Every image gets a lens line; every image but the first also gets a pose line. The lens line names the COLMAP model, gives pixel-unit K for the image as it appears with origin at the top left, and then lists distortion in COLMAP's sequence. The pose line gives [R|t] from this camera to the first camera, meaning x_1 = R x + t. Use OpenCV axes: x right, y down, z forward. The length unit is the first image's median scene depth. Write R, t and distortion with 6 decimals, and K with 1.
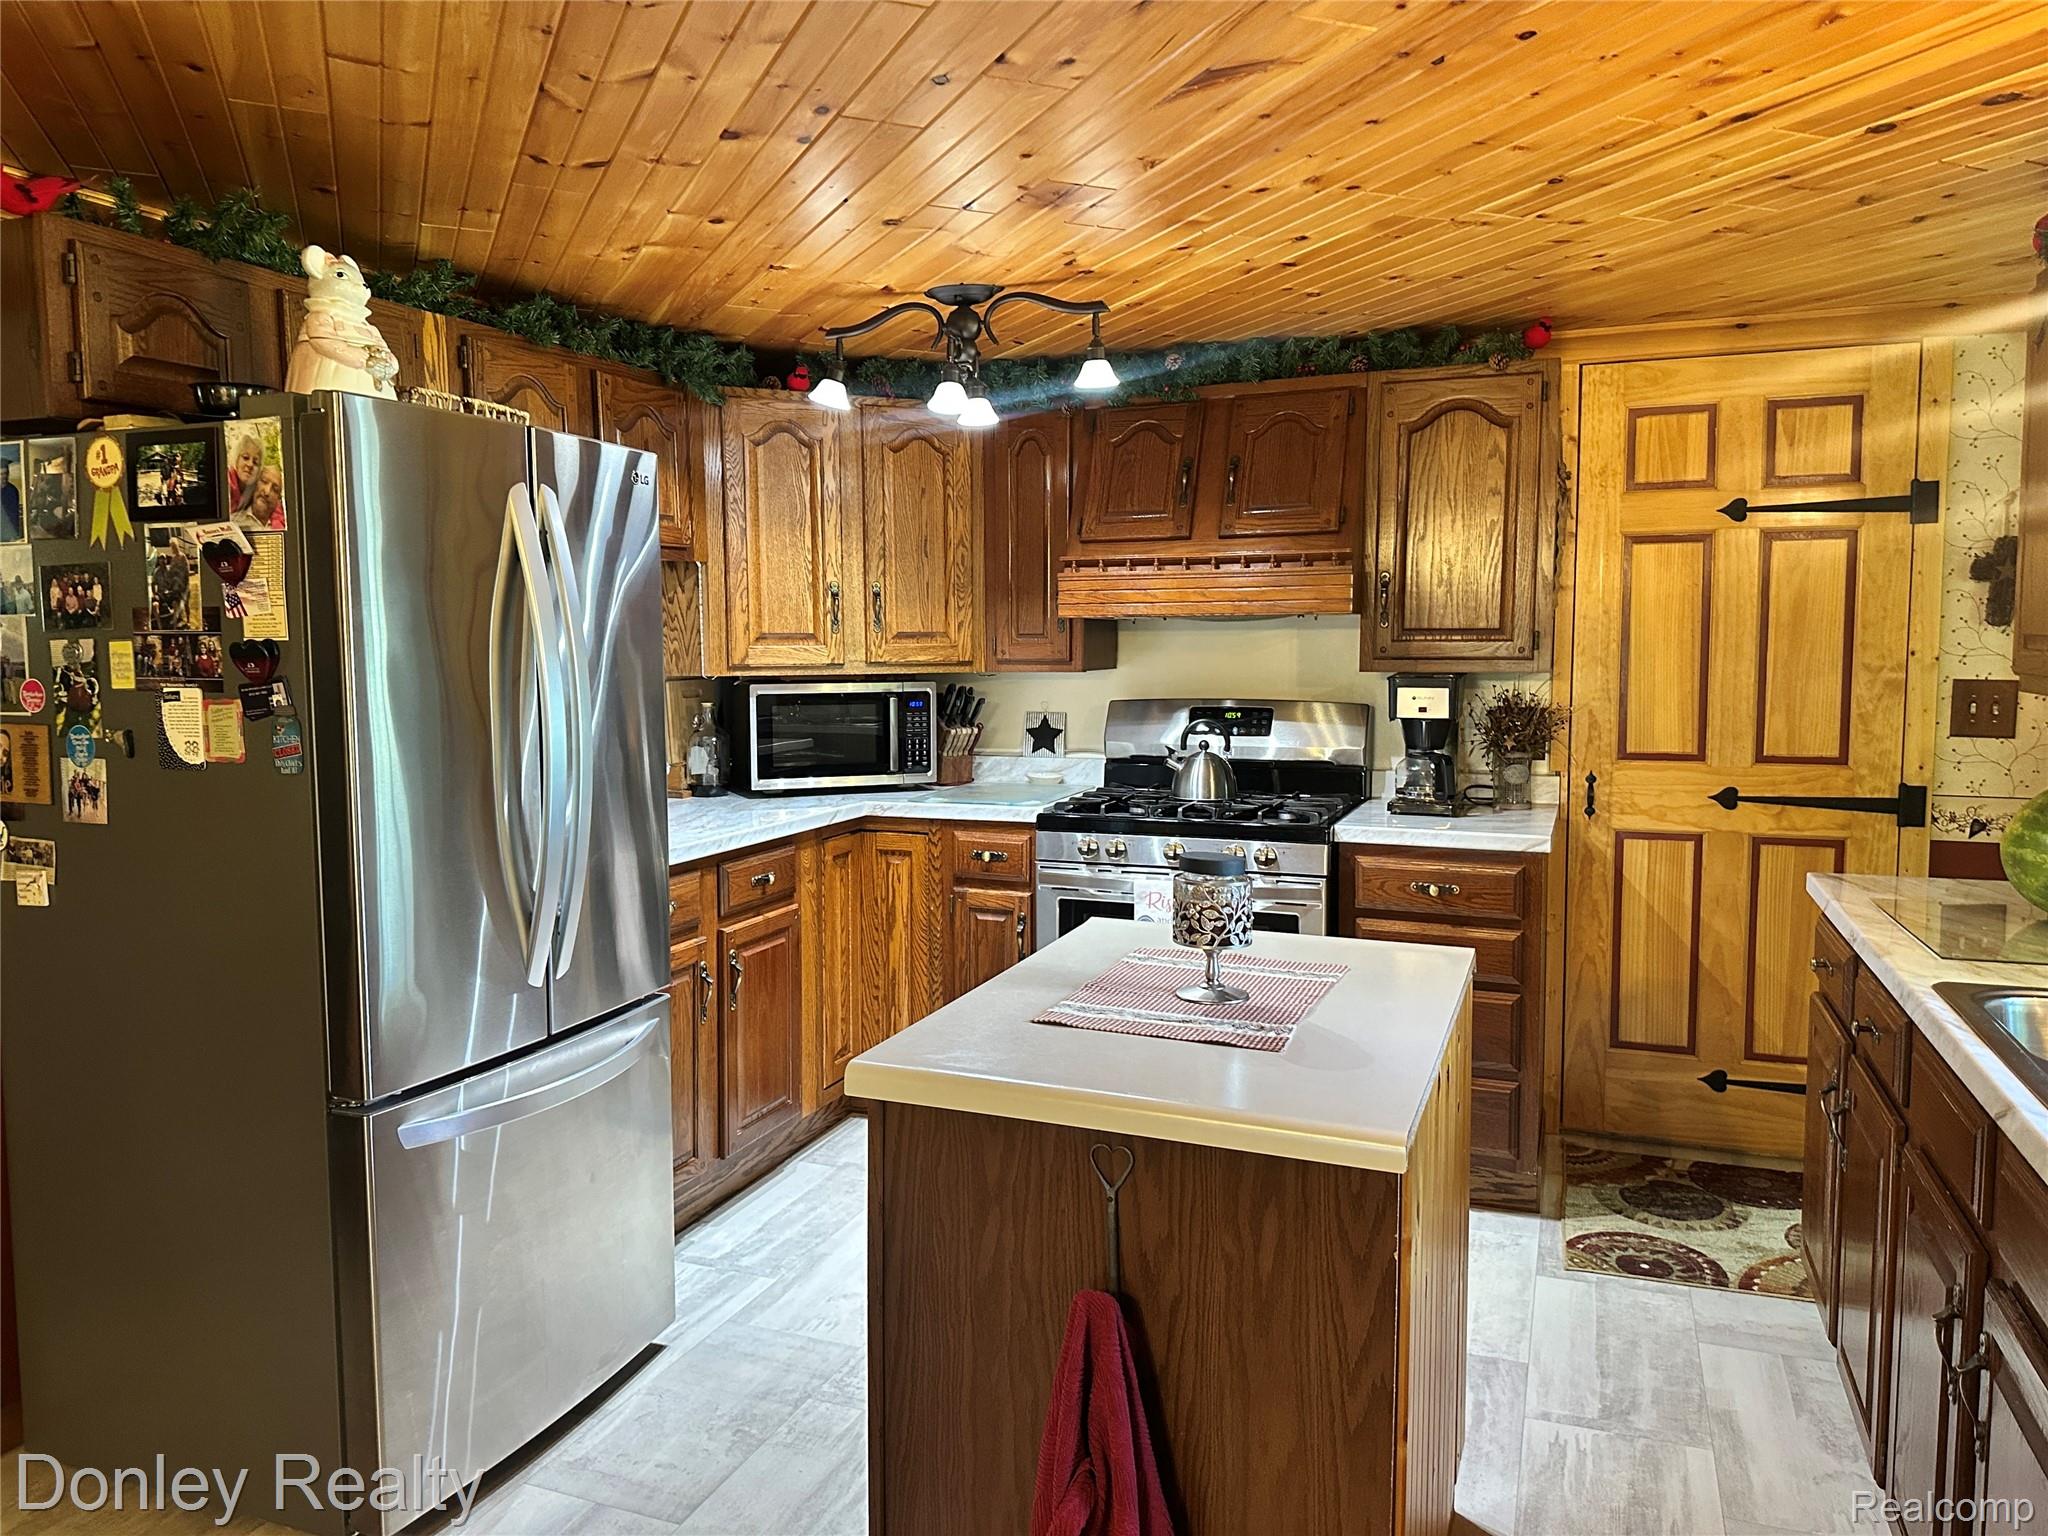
lens RADIAL K [[1431.7, 0, 1003.7], [0, 1431.7, 768.7], [0, 0, 1]] dist [0.091034, -0.108087]
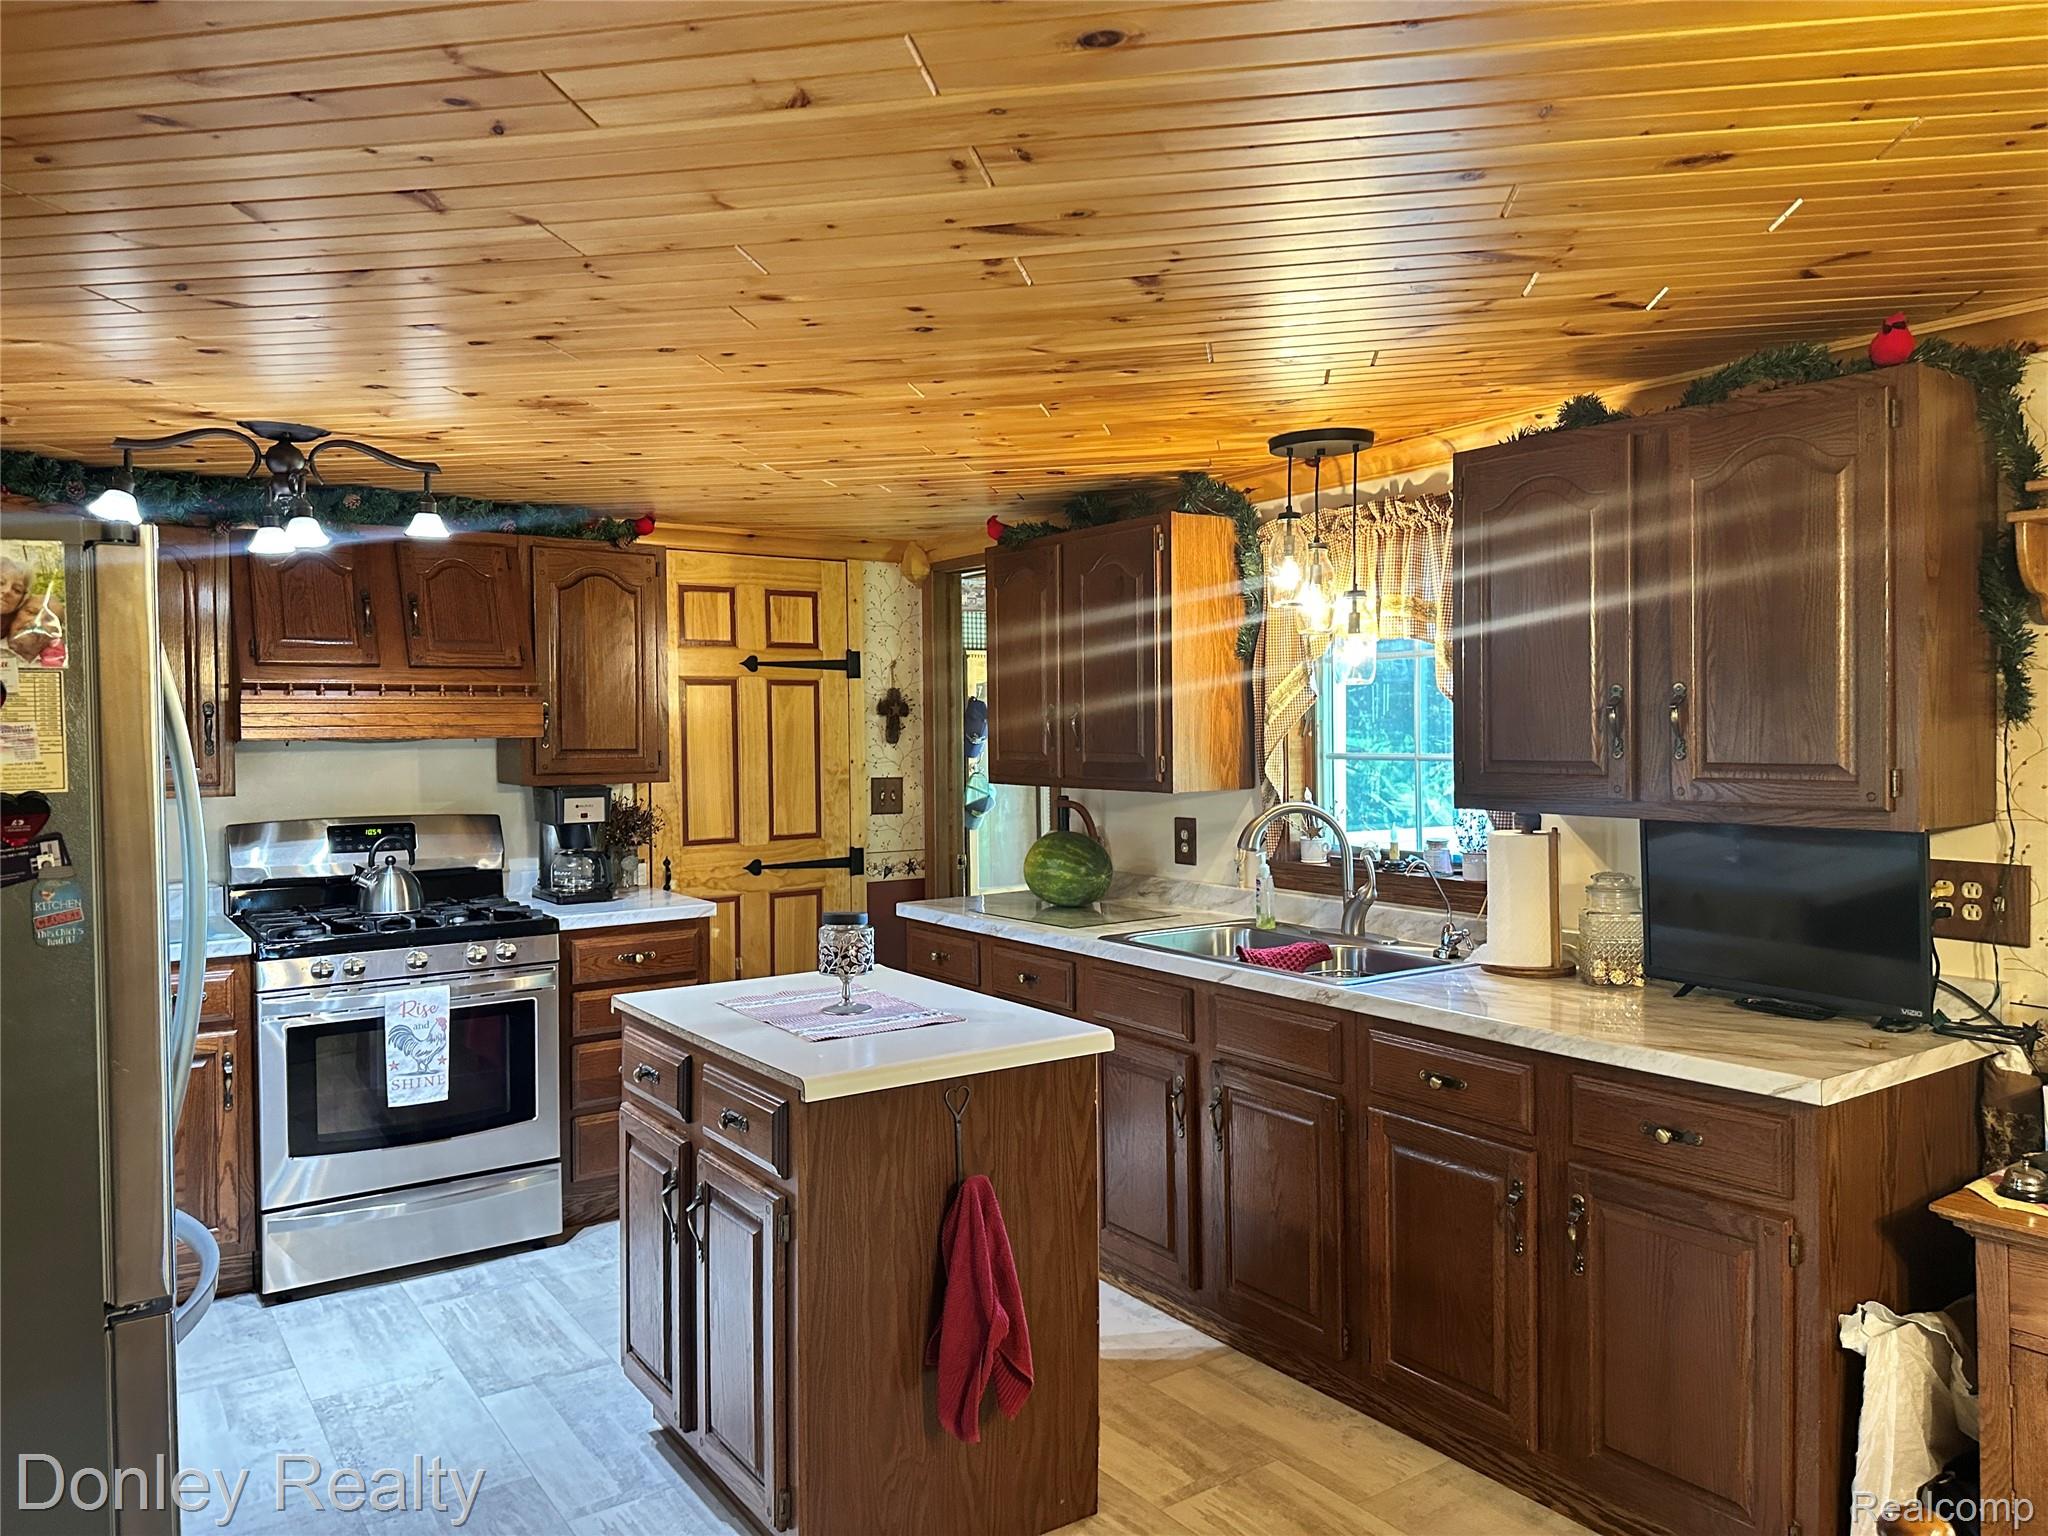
lens RADIAL K [[1431.7, 0, 1032.1], [0, 1431.7, 752.7], [0, 0, 1]] dist [0.091034, -0.108087]
pose [[0.546317, -0.016322, 0.837419, -0.505835], [0.085707, 0.995651, -0.036508, -0.016298], [-0.833182, 0.091718, 0.545340, 0.016650]]
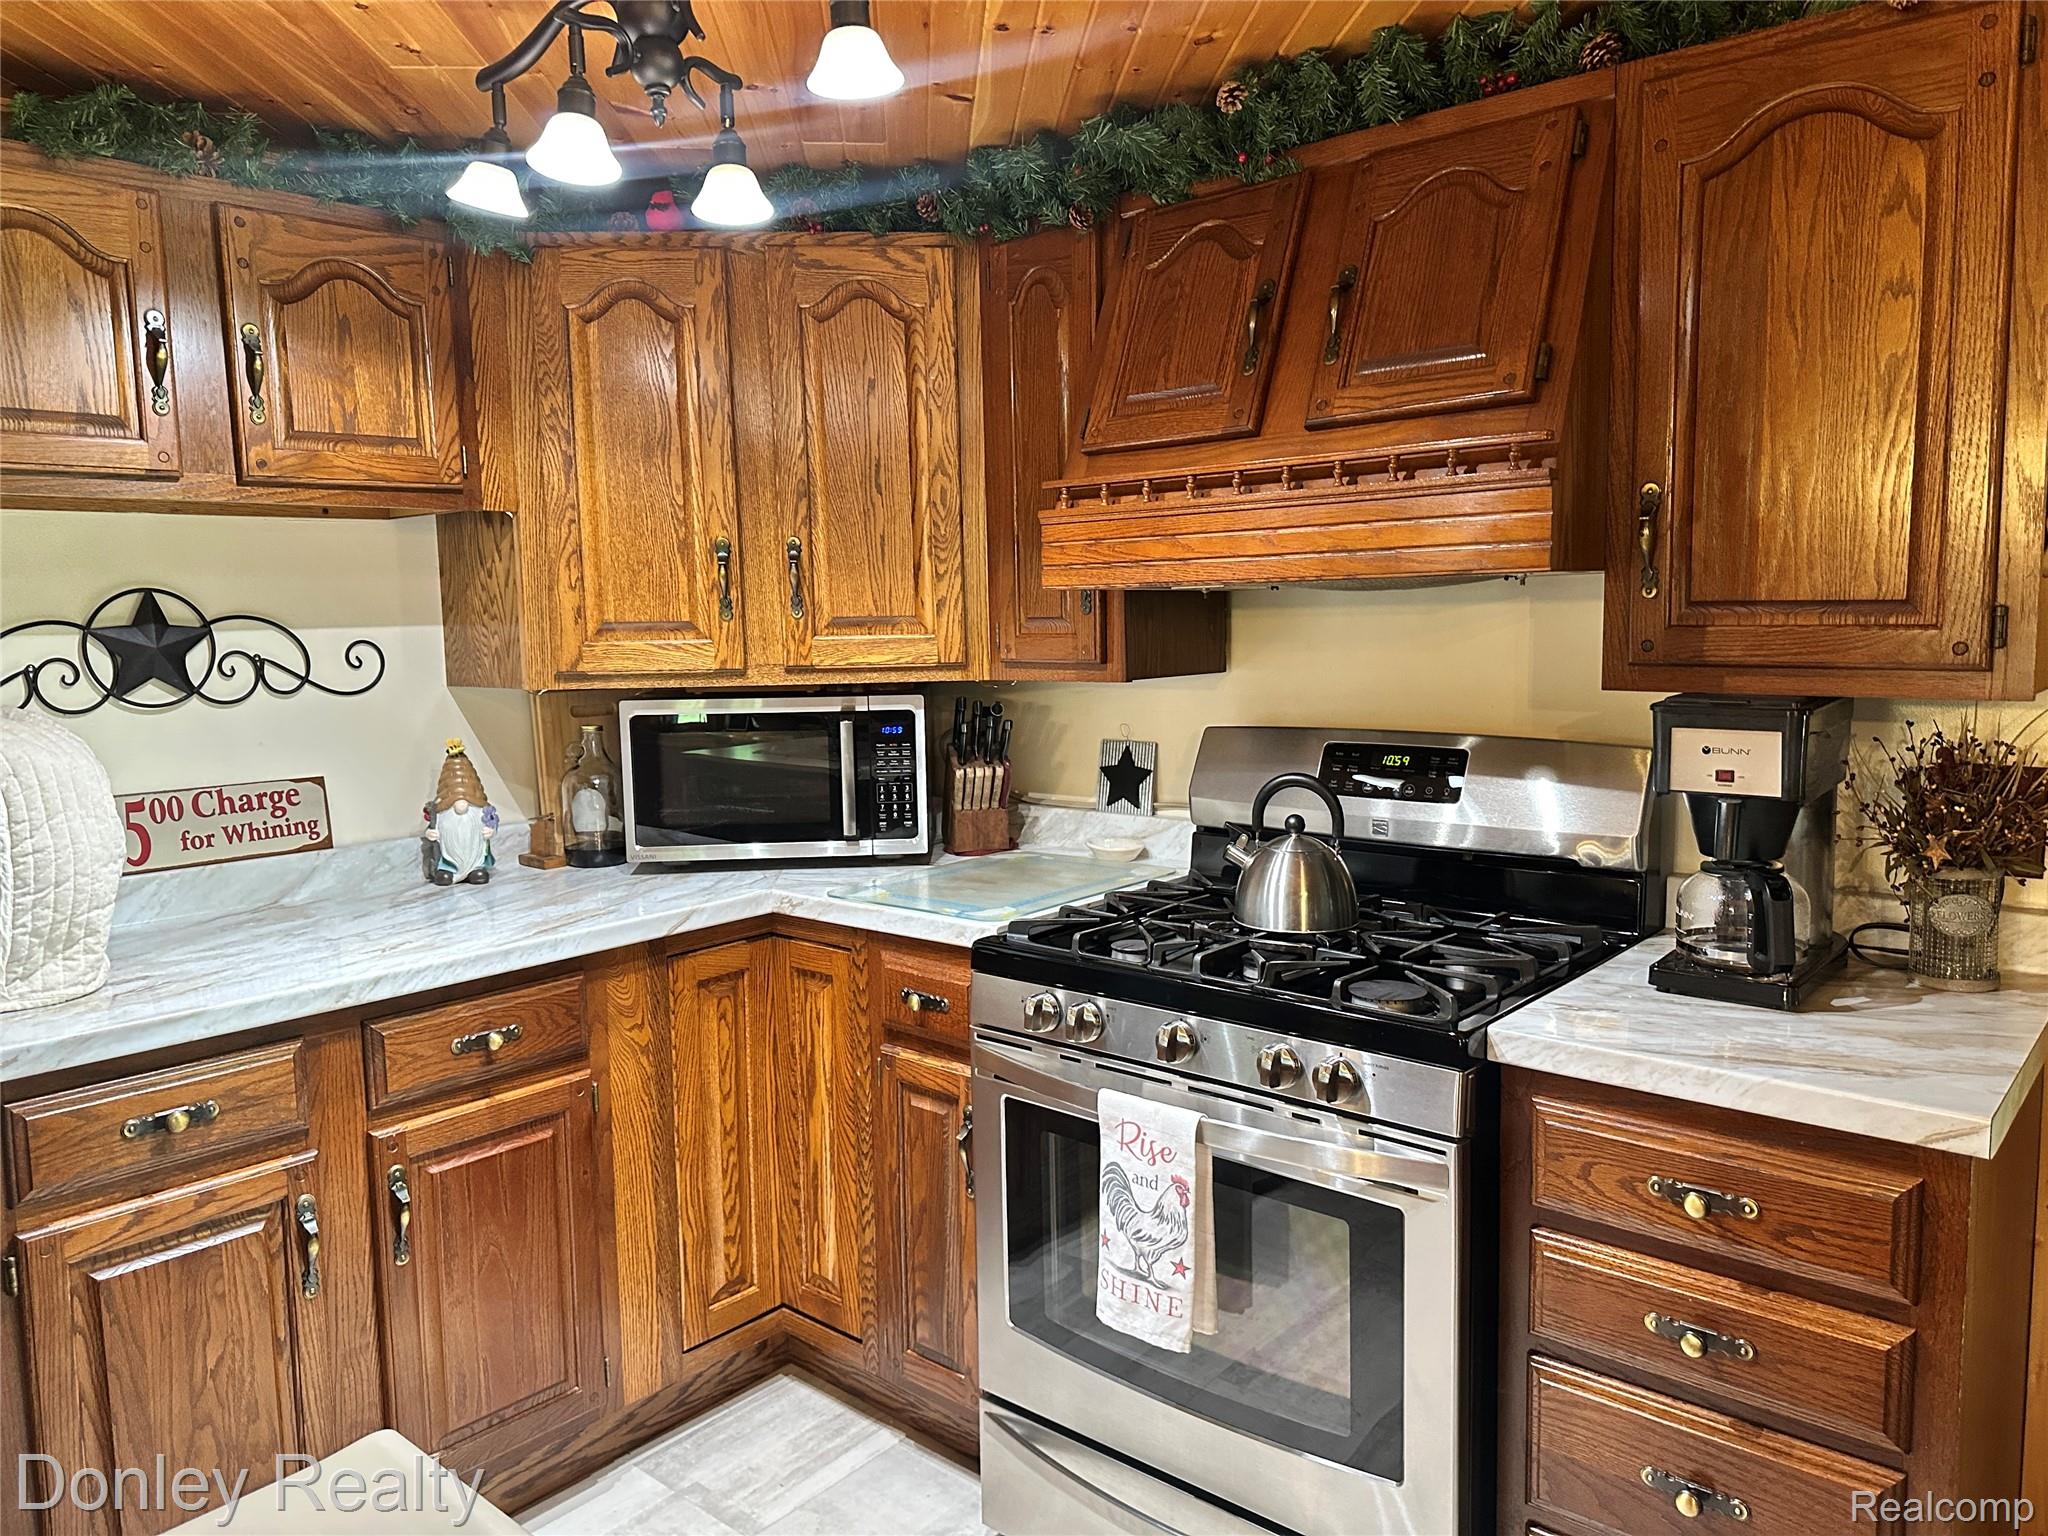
lens RADIAL K [[1431.7, 0, 1031.2], [0, 1431.7, 767.2], [0, 0, 1]] dist [0.091034, -0.108087]
pose [[0.952213, 0.020710, -0.304731, 0.213730], [-0.014780, 0.999654, 0.021754, -0.048938], [0.305076, -0.016211, 0.952190, 0.469875]]
